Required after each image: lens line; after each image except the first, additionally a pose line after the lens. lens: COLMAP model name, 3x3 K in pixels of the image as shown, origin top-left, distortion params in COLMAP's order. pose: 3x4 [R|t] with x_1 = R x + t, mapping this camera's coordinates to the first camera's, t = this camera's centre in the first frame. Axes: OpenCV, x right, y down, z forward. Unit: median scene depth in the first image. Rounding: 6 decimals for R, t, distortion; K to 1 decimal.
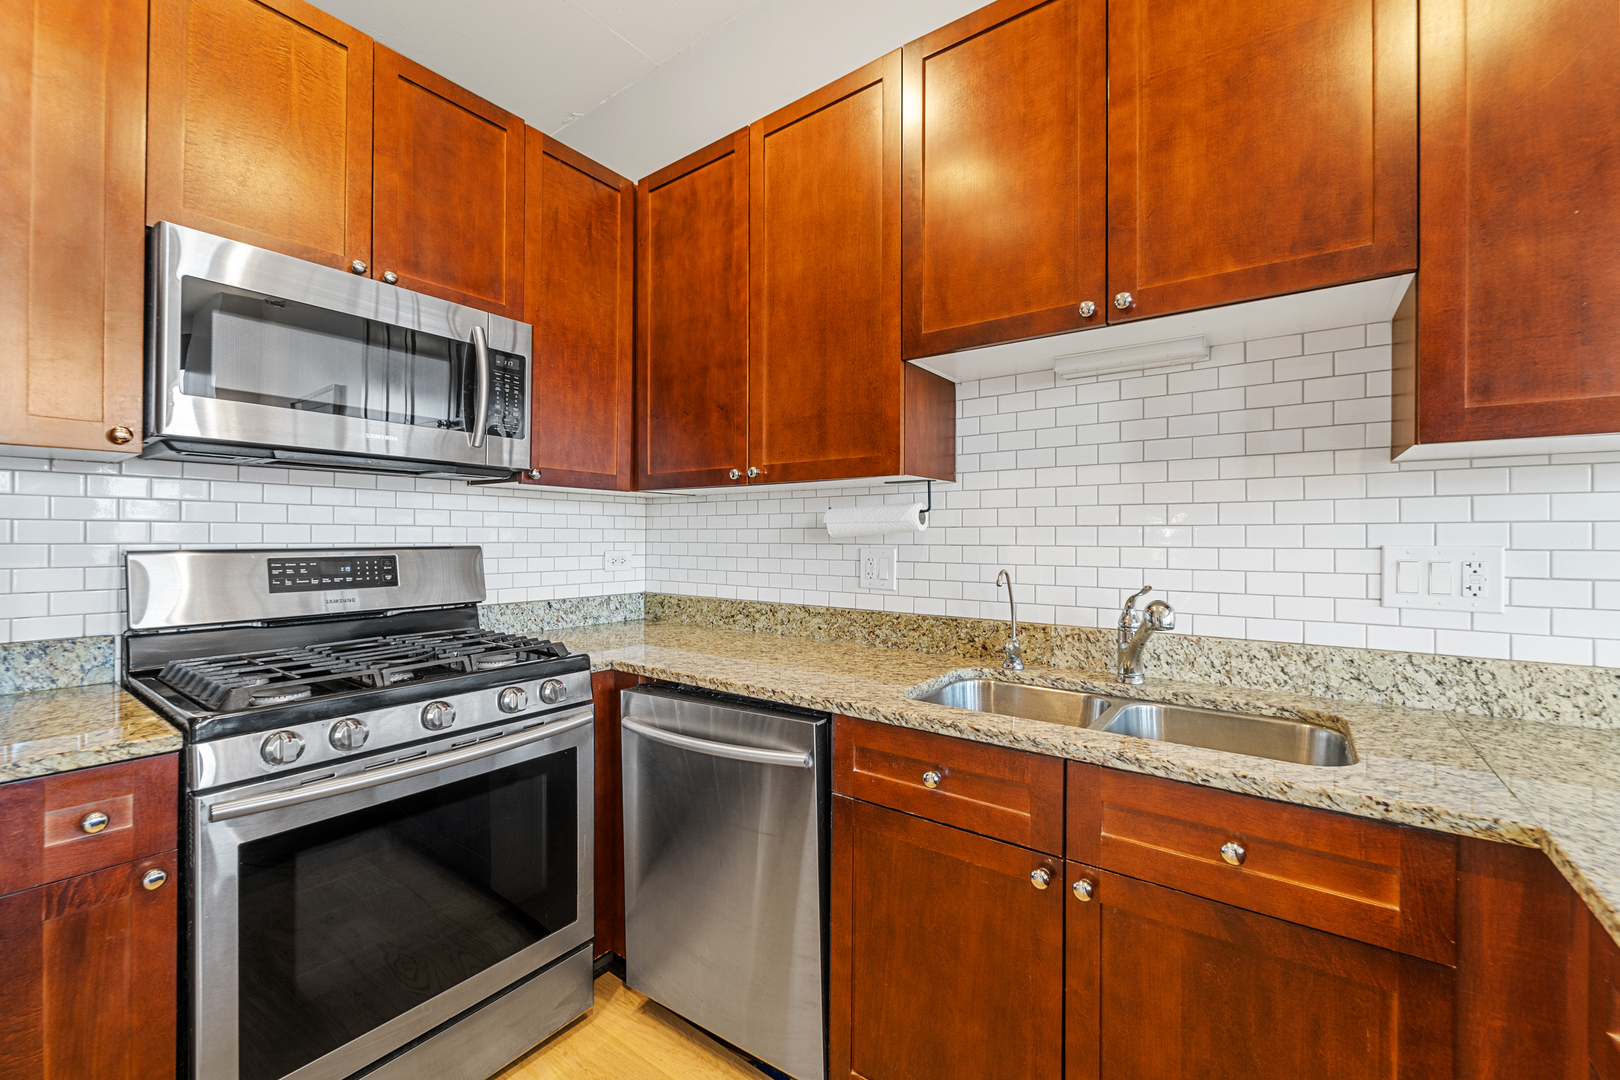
lens RADIAL K [[662.1, 0, 809.5], [0, 662.1, 531.9], [0, 0, 1]] dist [0.002929, -0.002033]
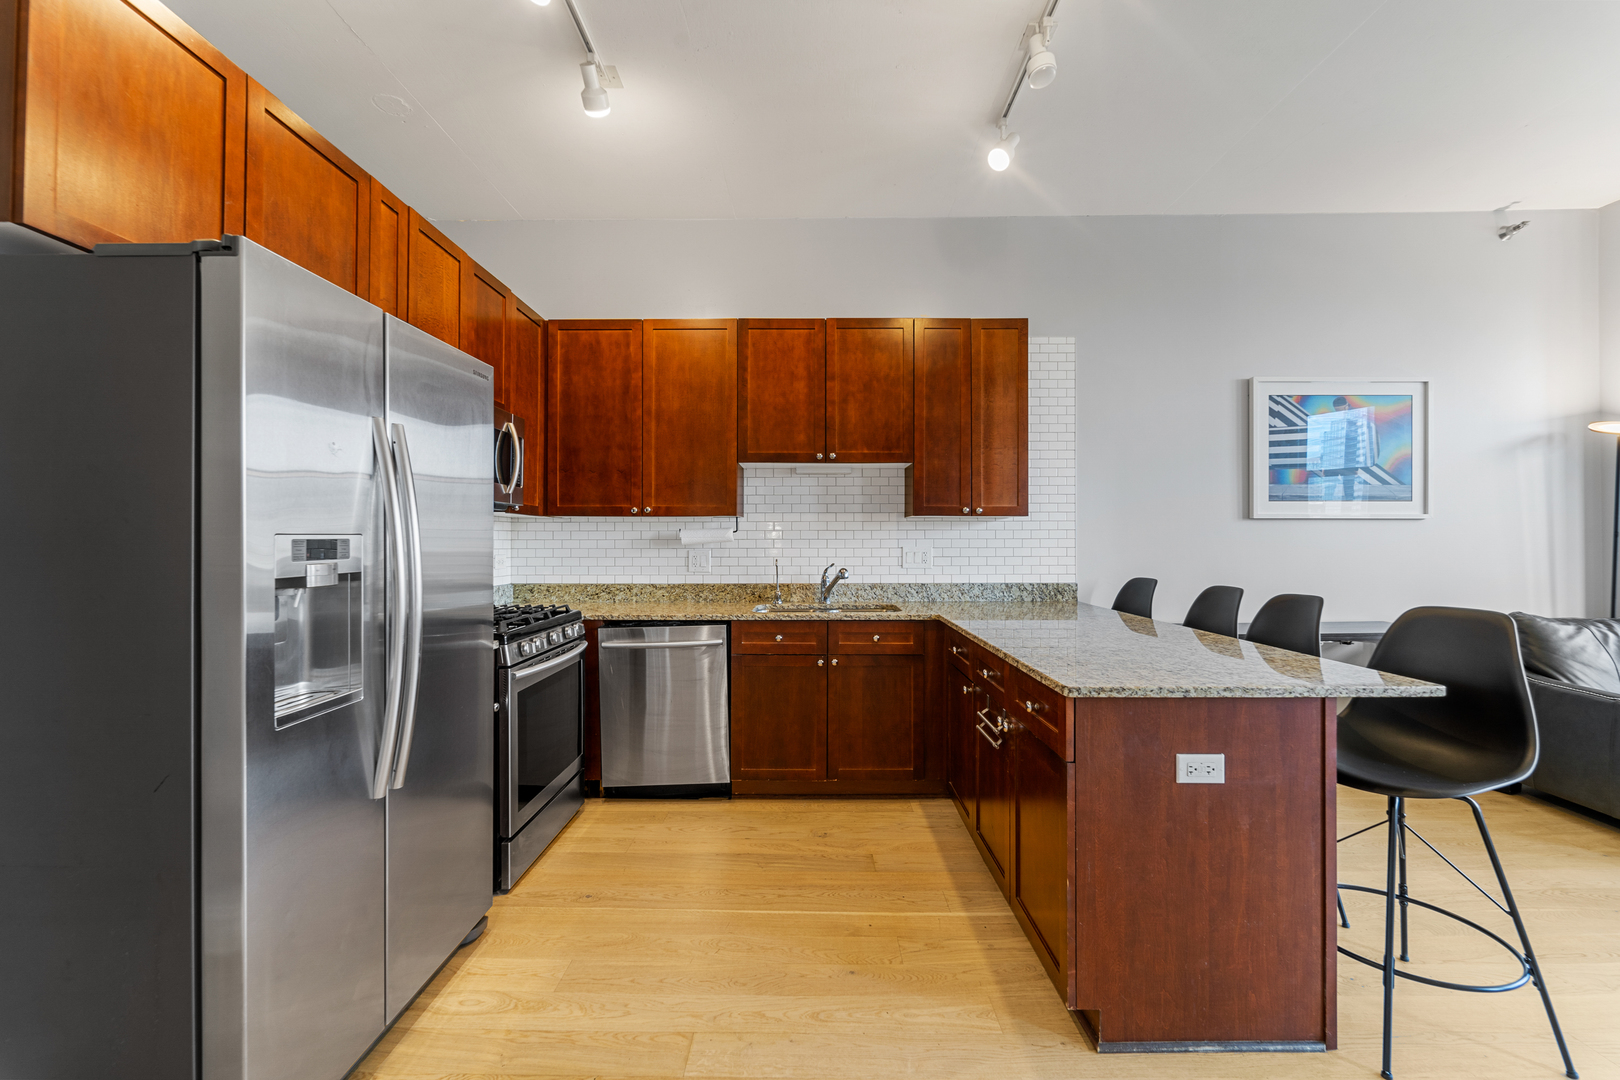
lens RADIAL K [[662.1, 0, 821.6], [0, 662.1, 530.4], [0, 0, 1]] dist [0.002929, -0.002033]
pose [[0.798300, 0.004528, 0.602243, -0.929265], [-0.001517, 0.999984, -0.005508, -0.027381], [-0.602258, 0.003483, 0.798294, -0.877824]]
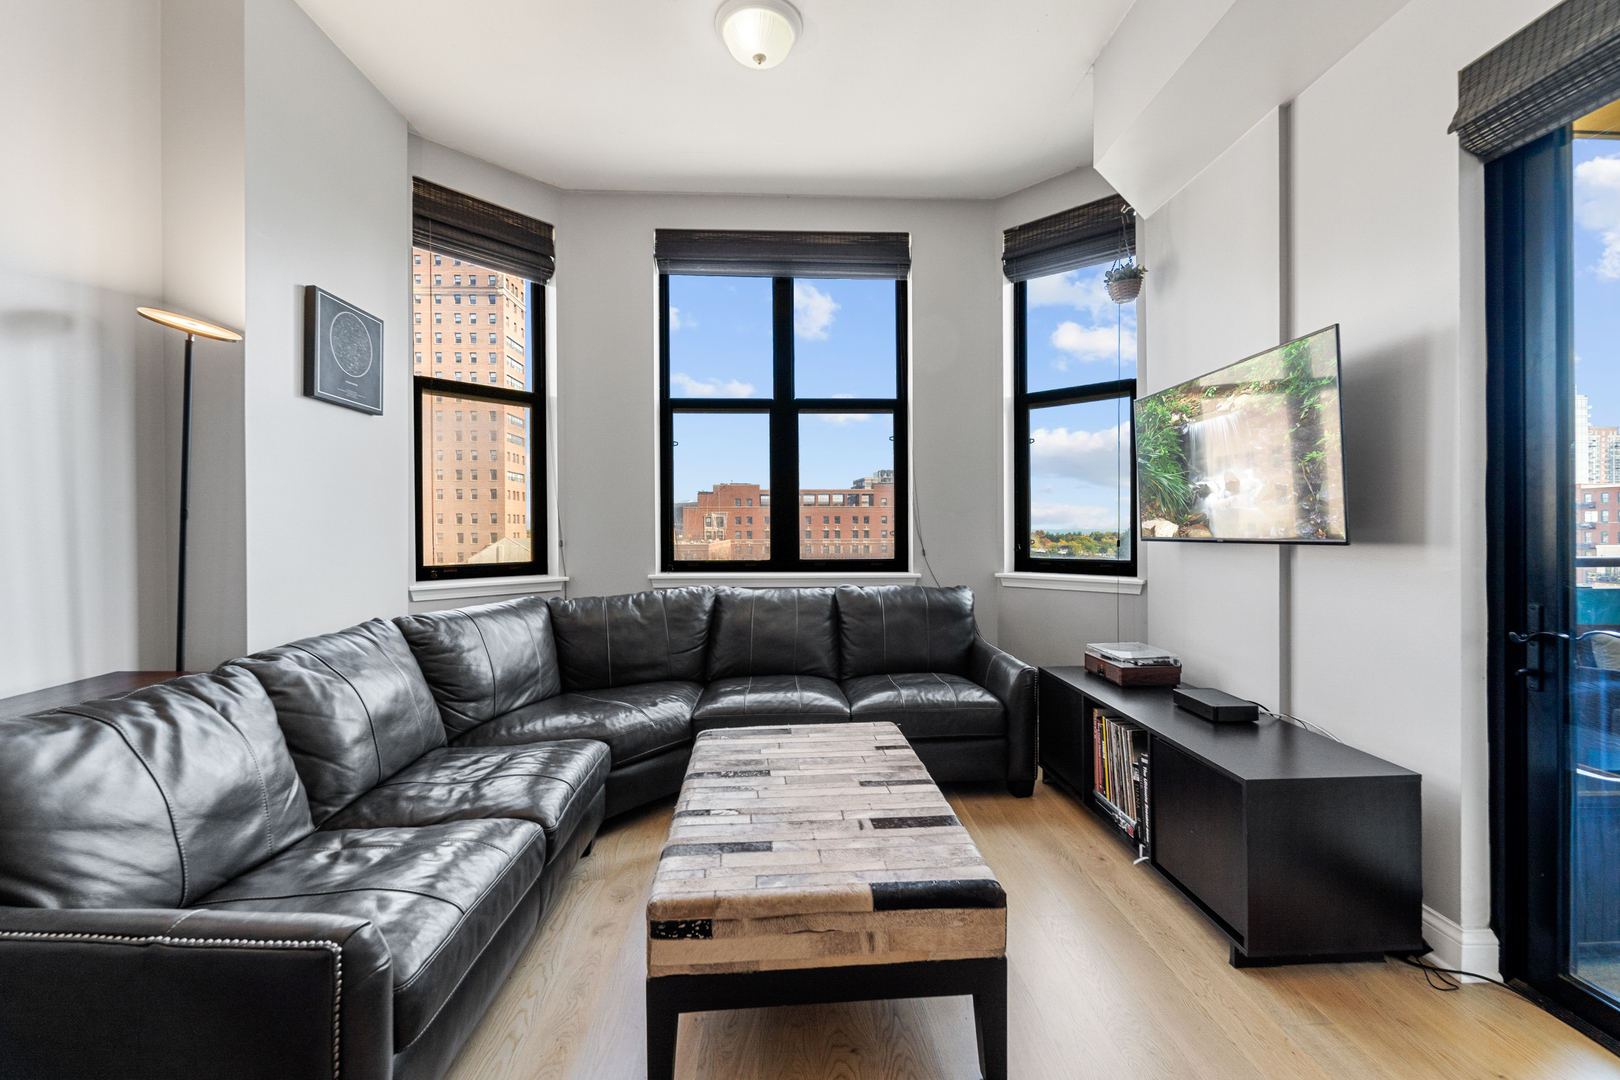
lens RADIAL K [[662.1, 0, 815.3], [0, 662.1, 533.4], [0, 0, 1]] dist [0.002929, -0.002033]
pose [[-0.639848, -0.005691, 0.768481, 0.803584], [-0.001756, 0.999981, 0.005944, -0.000982], [-0.768500, 0.002453, -0.639845, -0.828061]]
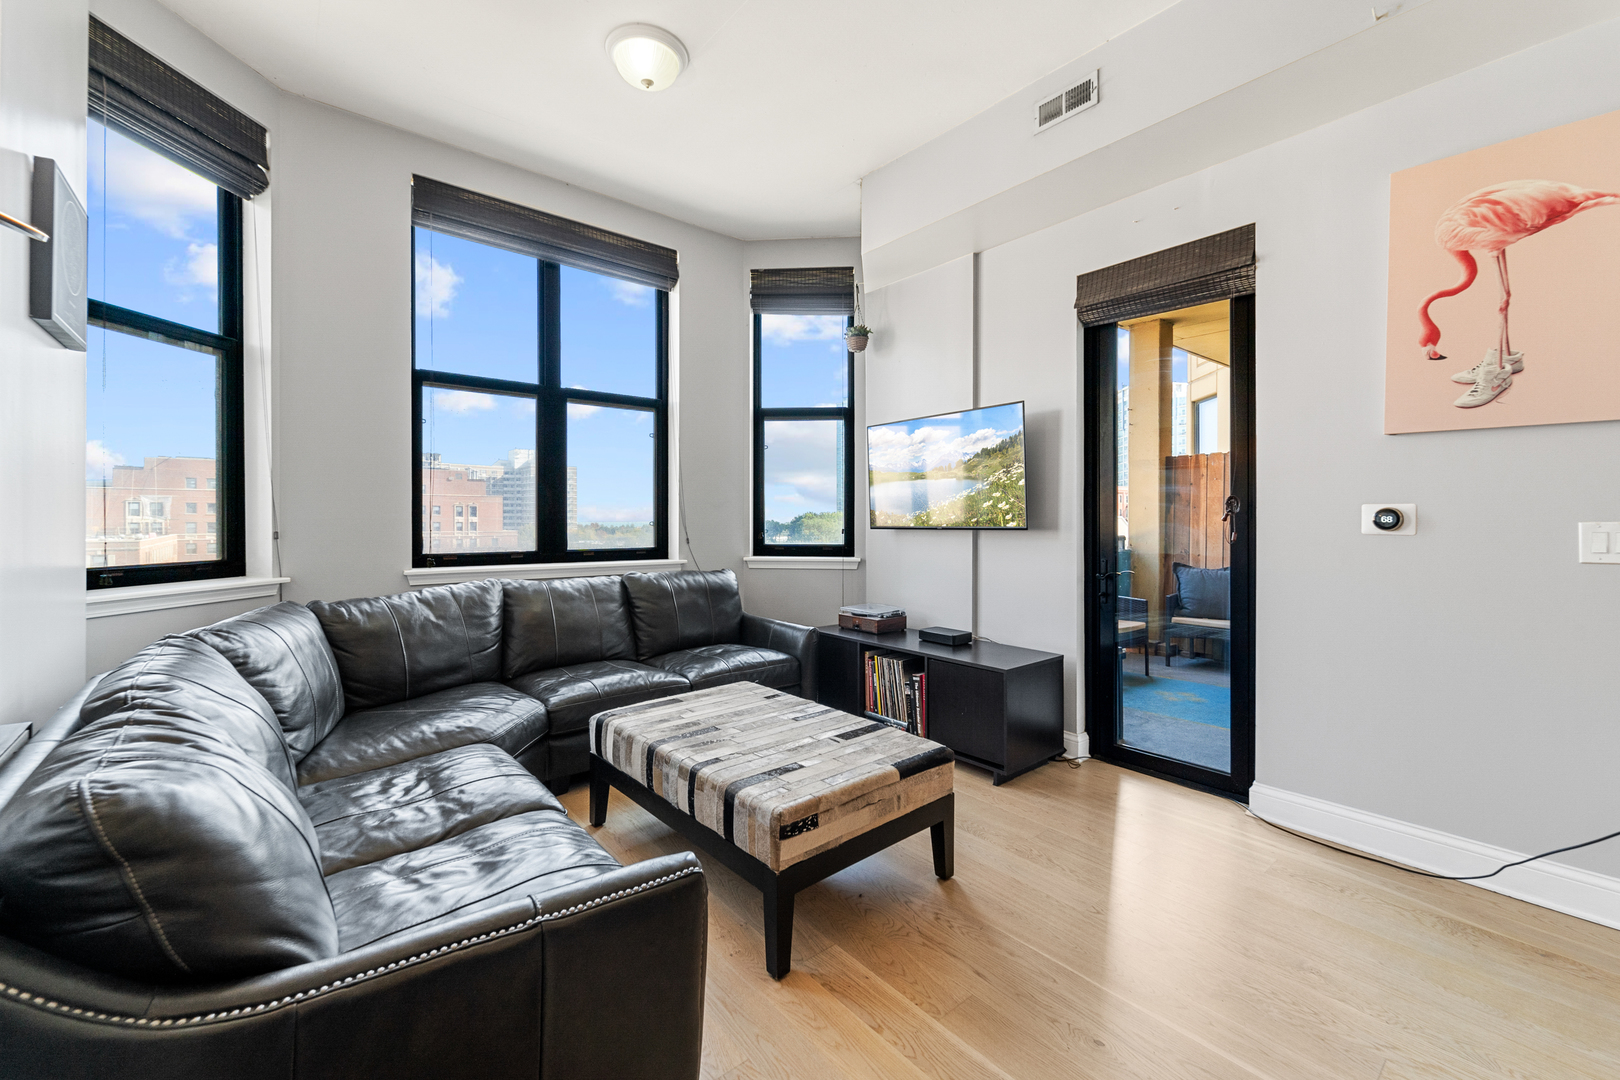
lens RADIAL K [[662.1, 0, 819.2], [0, 662.1, 525.9], [0, 0, 1]] dist [0.002929, -0.002033]
pose [[-0.975624, -0.005754, 0.219372, 1.294478], [-0.004984, 0.999979, 0.004067, 0.007941], [-0.219391, 0.002874, -0.975633, -0.172808]]
